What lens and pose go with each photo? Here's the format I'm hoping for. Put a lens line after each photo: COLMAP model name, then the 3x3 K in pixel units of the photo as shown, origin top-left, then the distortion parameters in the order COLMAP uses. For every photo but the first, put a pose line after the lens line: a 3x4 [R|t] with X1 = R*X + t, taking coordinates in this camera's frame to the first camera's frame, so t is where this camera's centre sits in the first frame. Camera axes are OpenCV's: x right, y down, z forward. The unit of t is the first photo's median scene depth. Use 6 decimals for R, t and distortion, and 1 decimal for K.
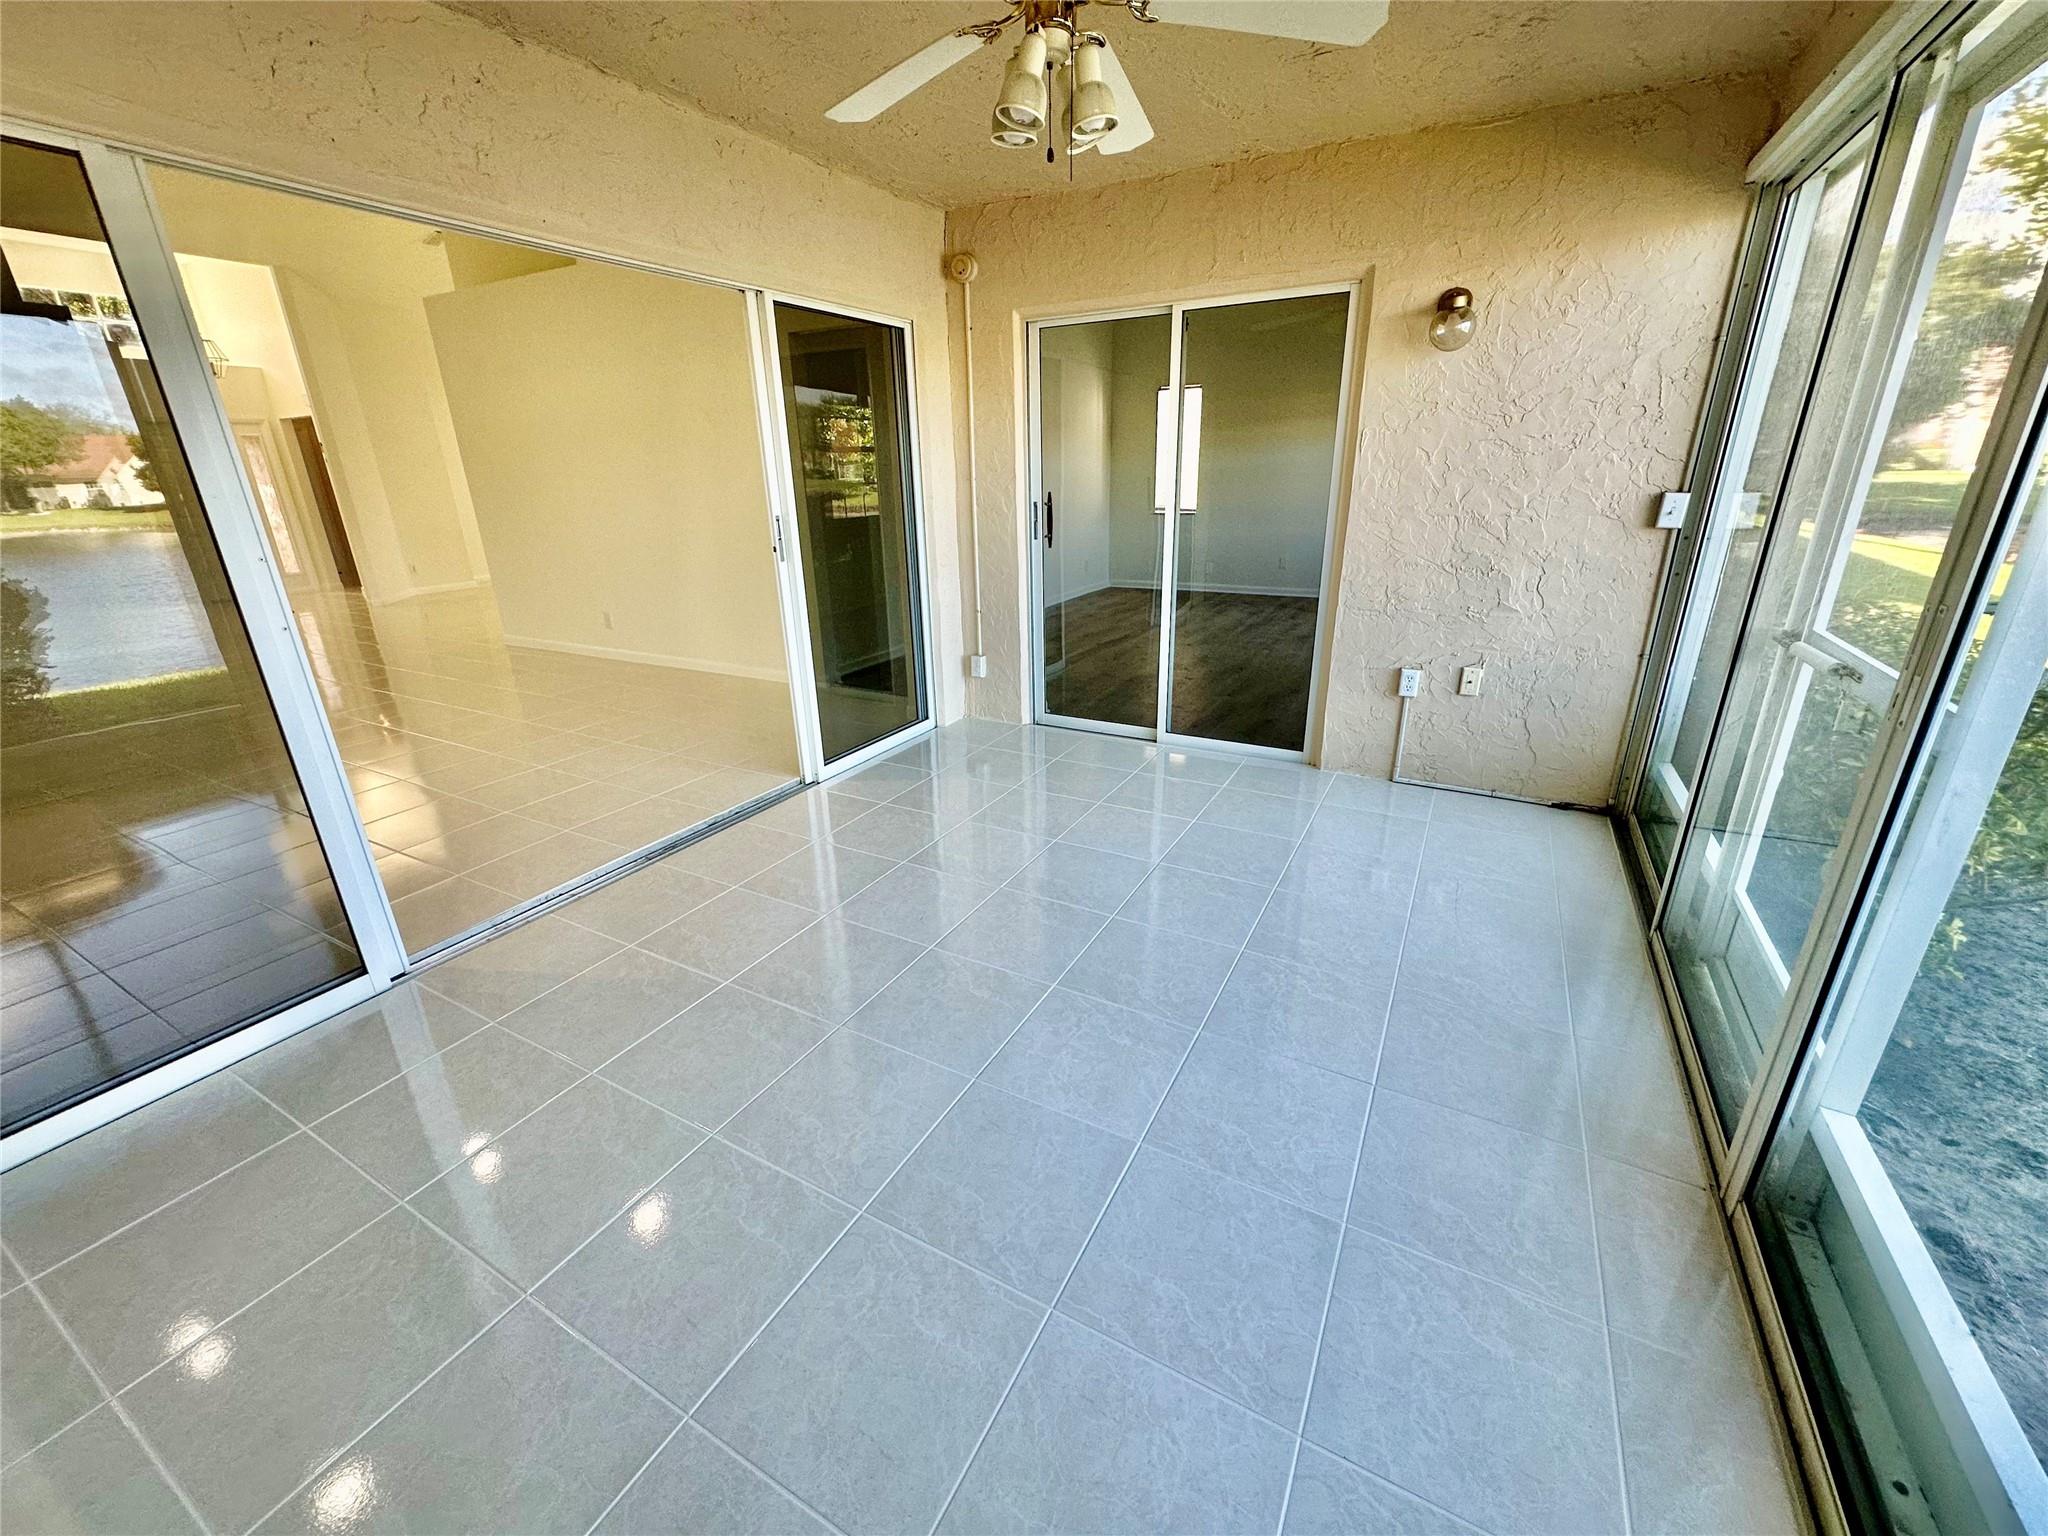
lens RADIAL K [[820.7, 0, 1016.8], [0, 820.7, 774.7], [0, 0, 1]] dist [-0.003272, -0.000236]
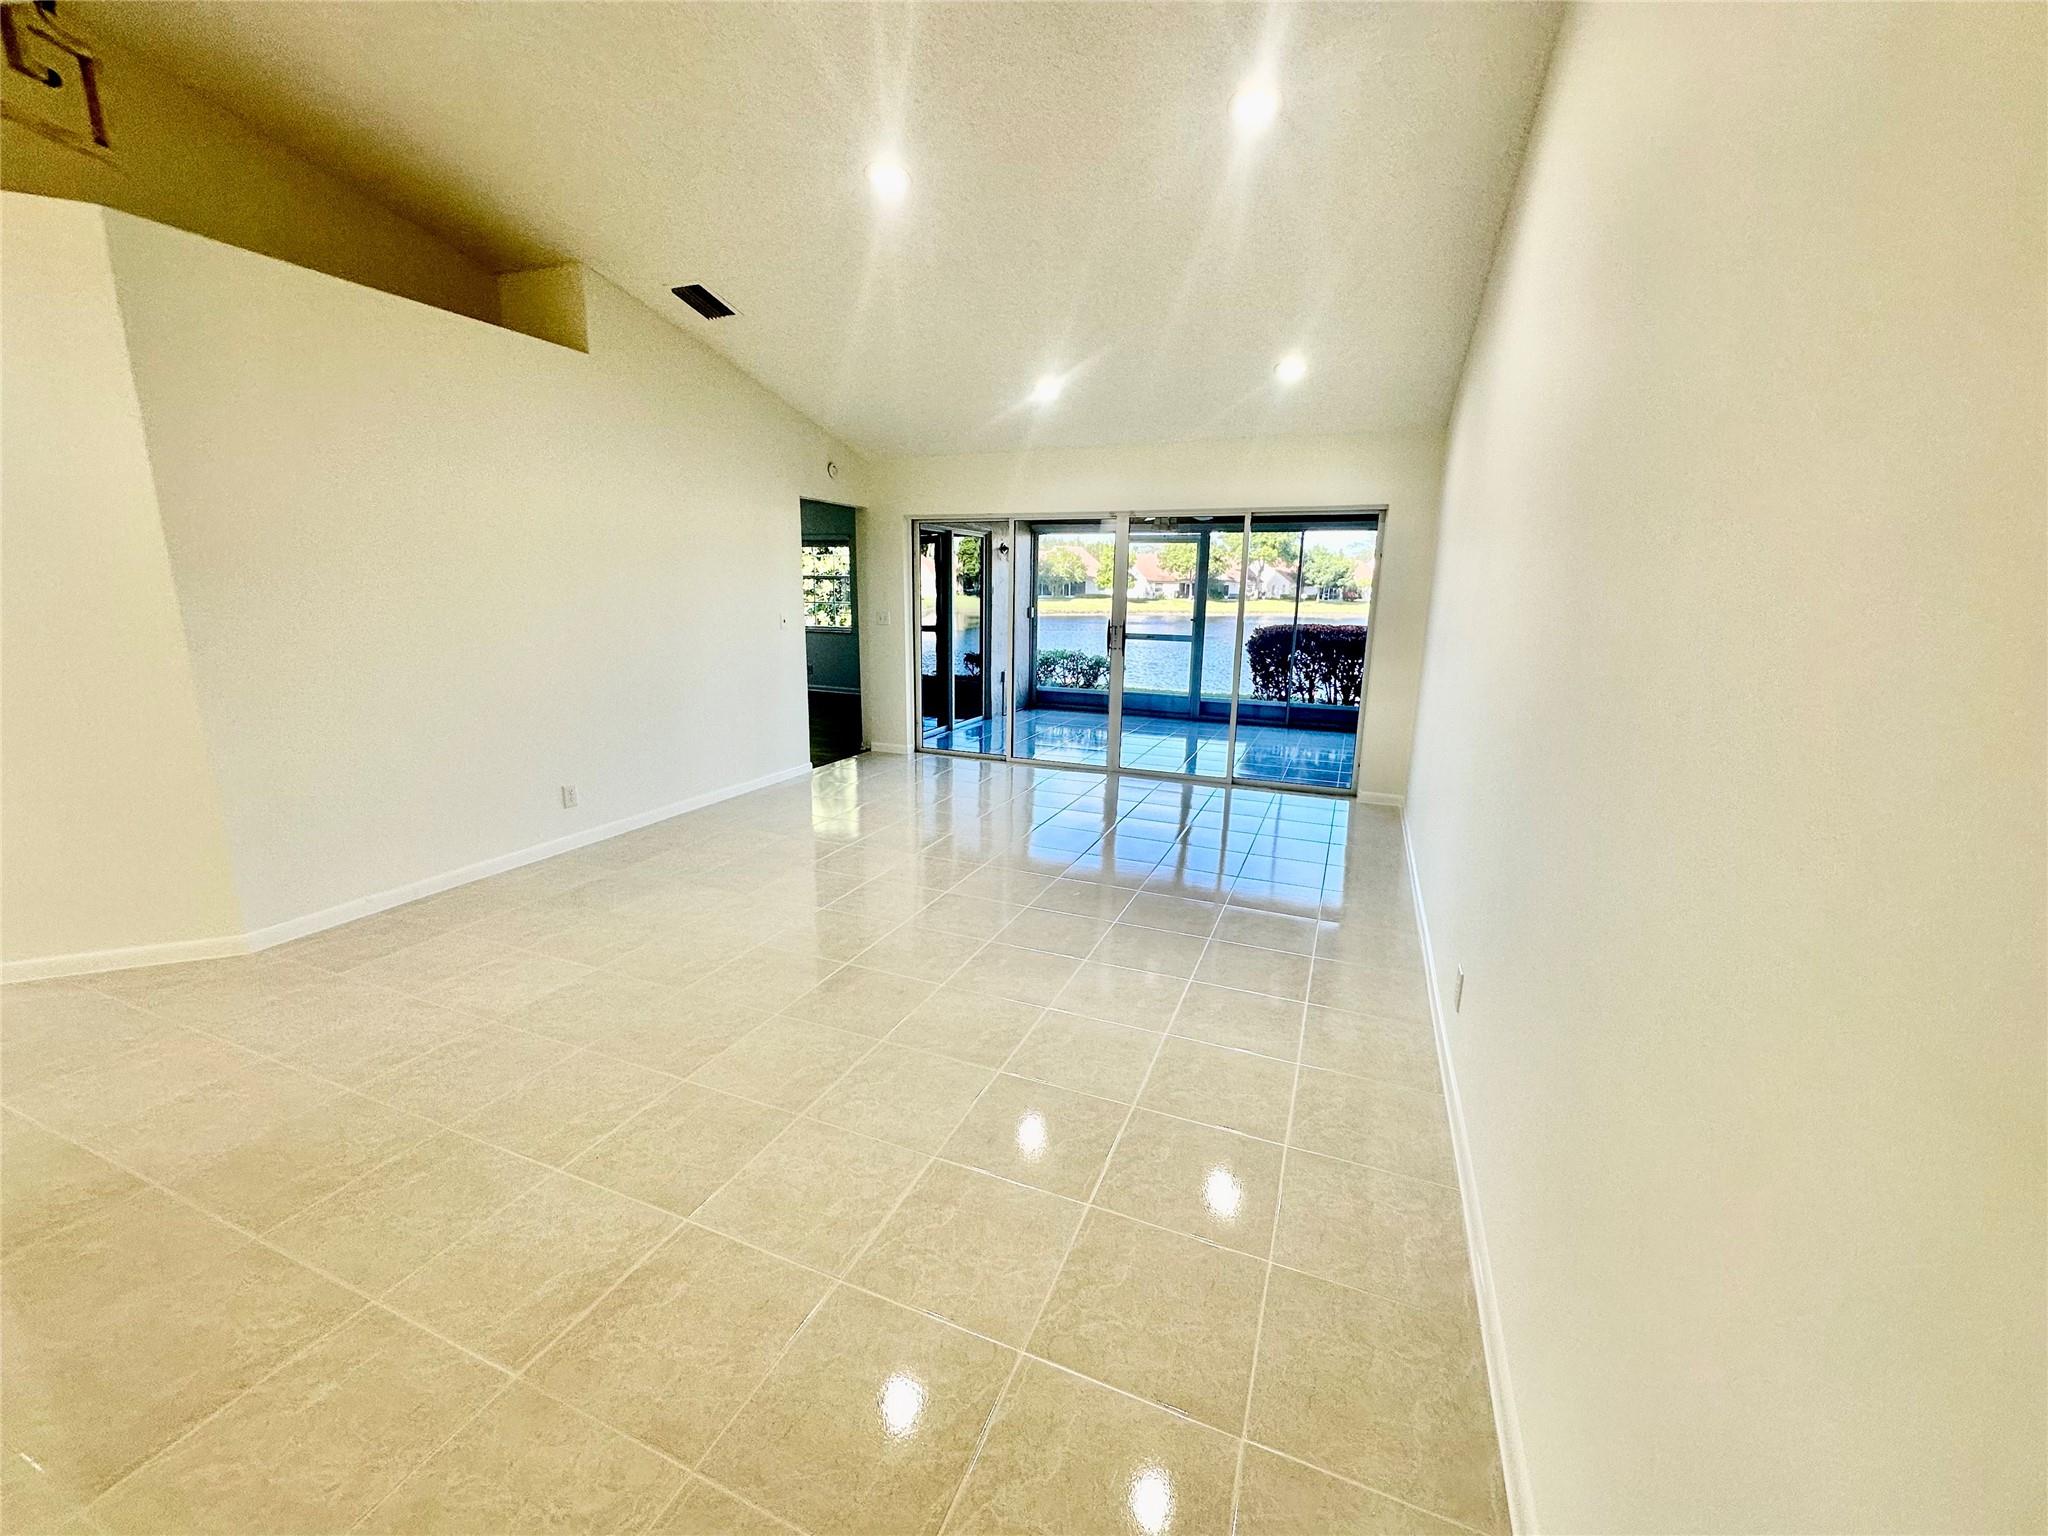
lens RADIAL K [[820.7, 0, 1022.3], [0, 820.7, 769.0], [0, 0, 1]] dist [-0.003272, -0.000236]
pose [[-0.126743, -0.187677, 0.974019, -2.227513], [0.345126, 0.912243, 0.220683, -0.418354], [-0.929959, 0.364129, -0.050848, 1.219077]]
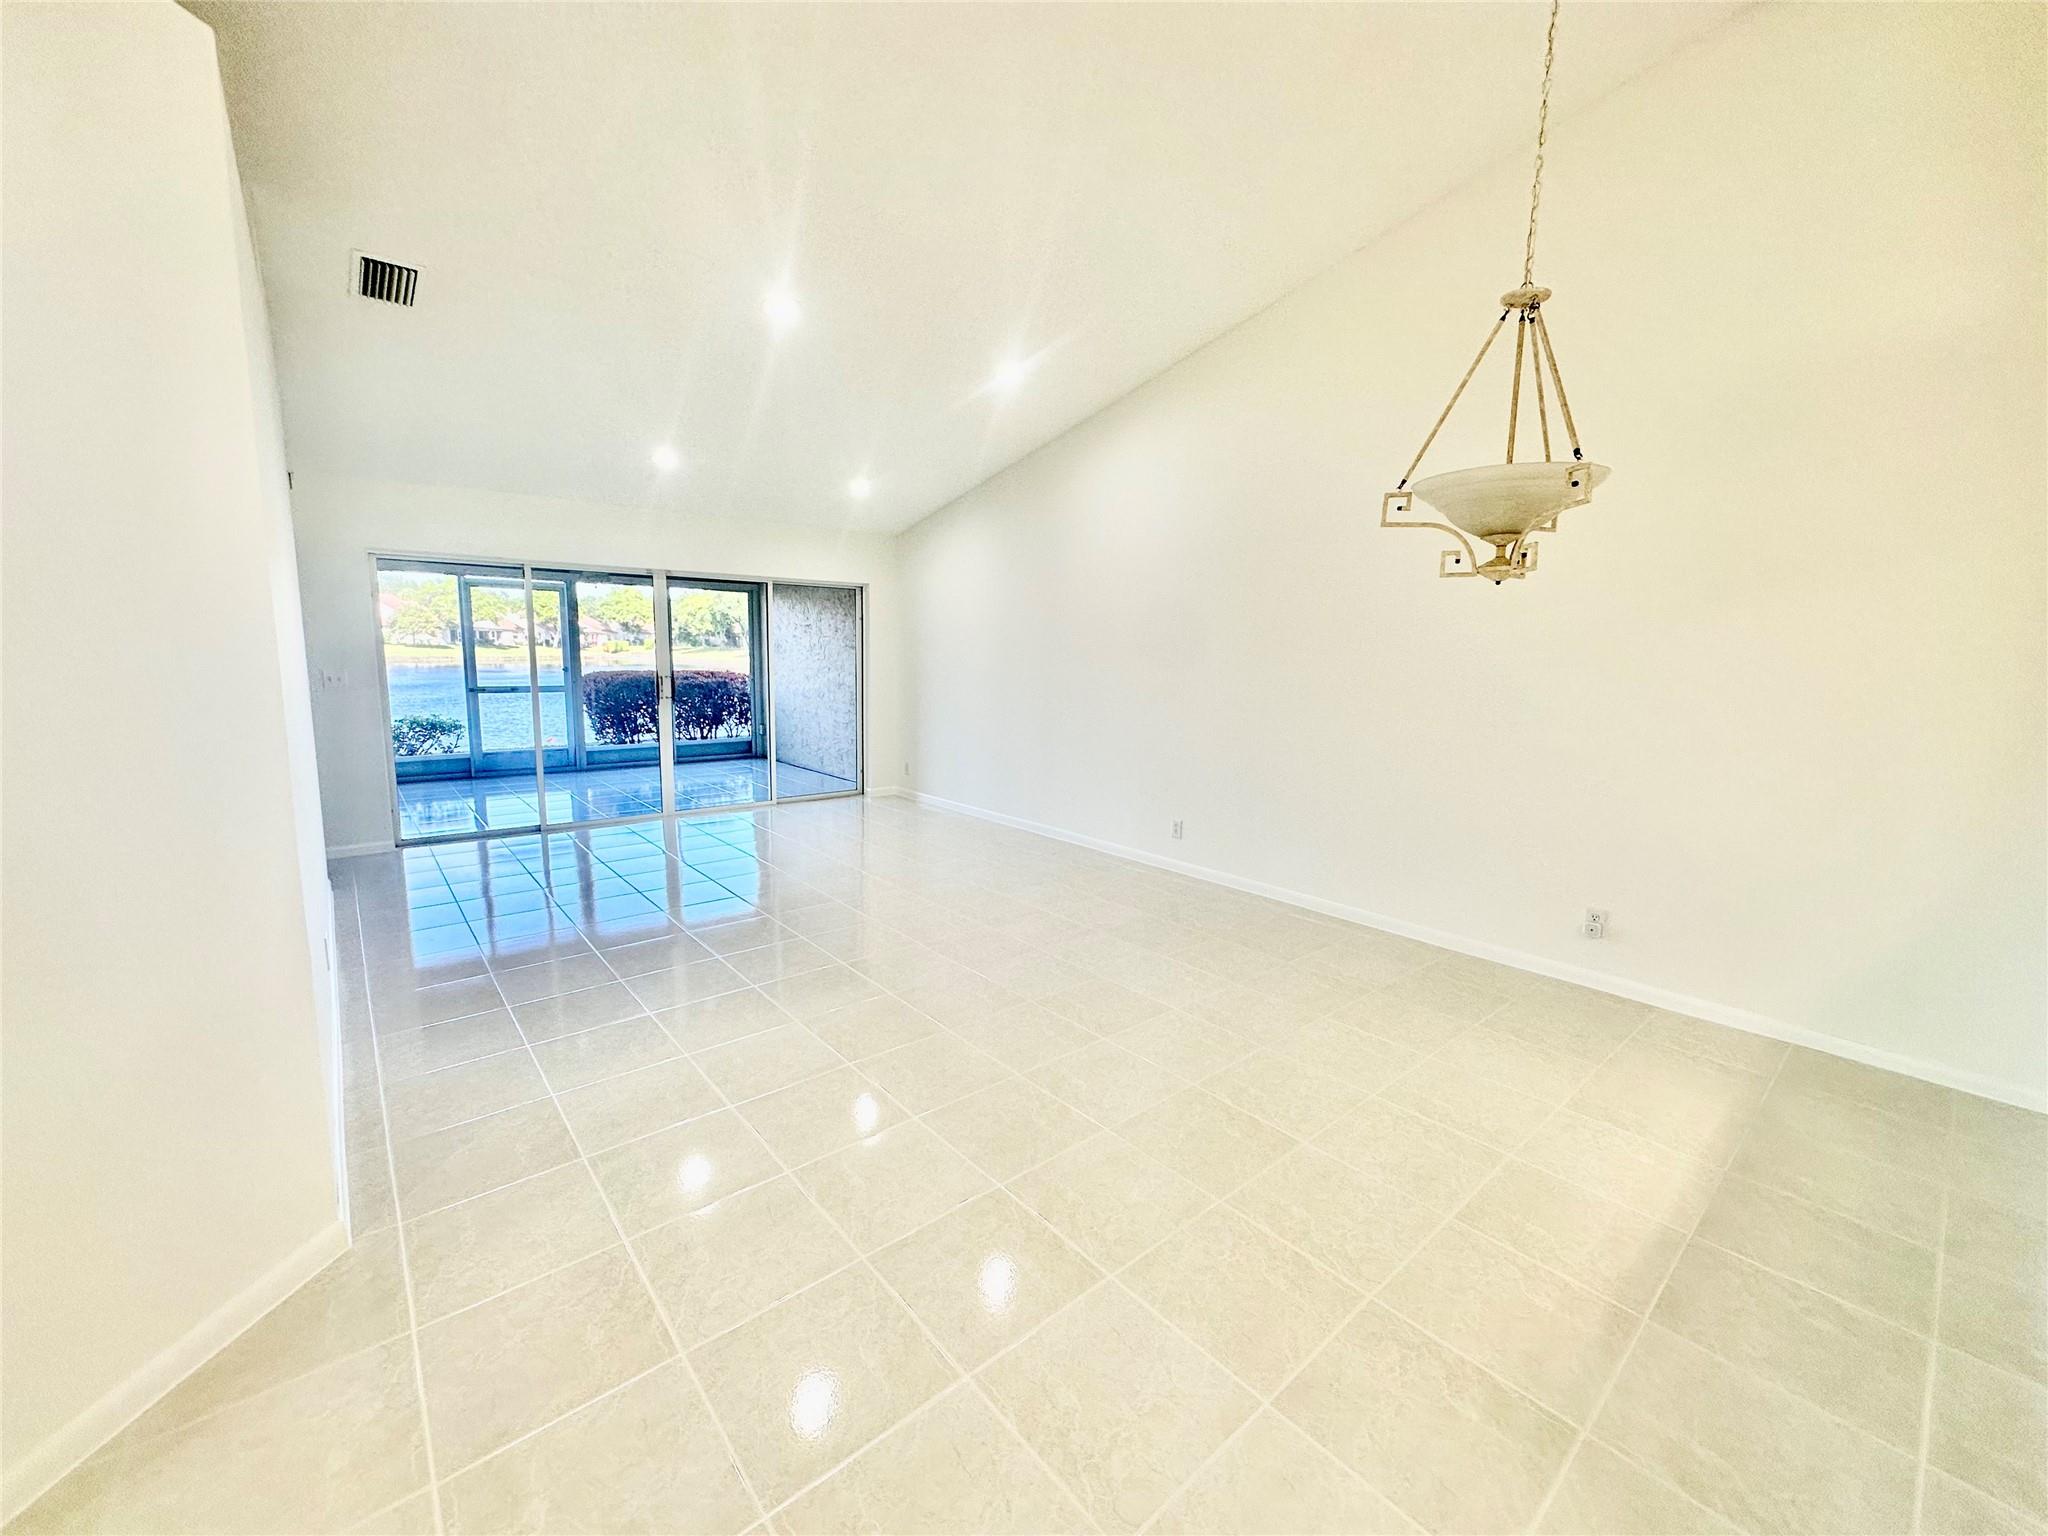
lens RADIAL K [[820.7, 0, 1030.8], [0, 820.7, 760.6], [0, 0, 1]] dist [-0.003272, -0.000236]
pose [[-0.940548, -0.036149, 0.337732, -1.883504], [0.128875, 0.881988, 0.453308, -0.811886], [-0.314262, 0.469883, -0.824893, 2.203245]]
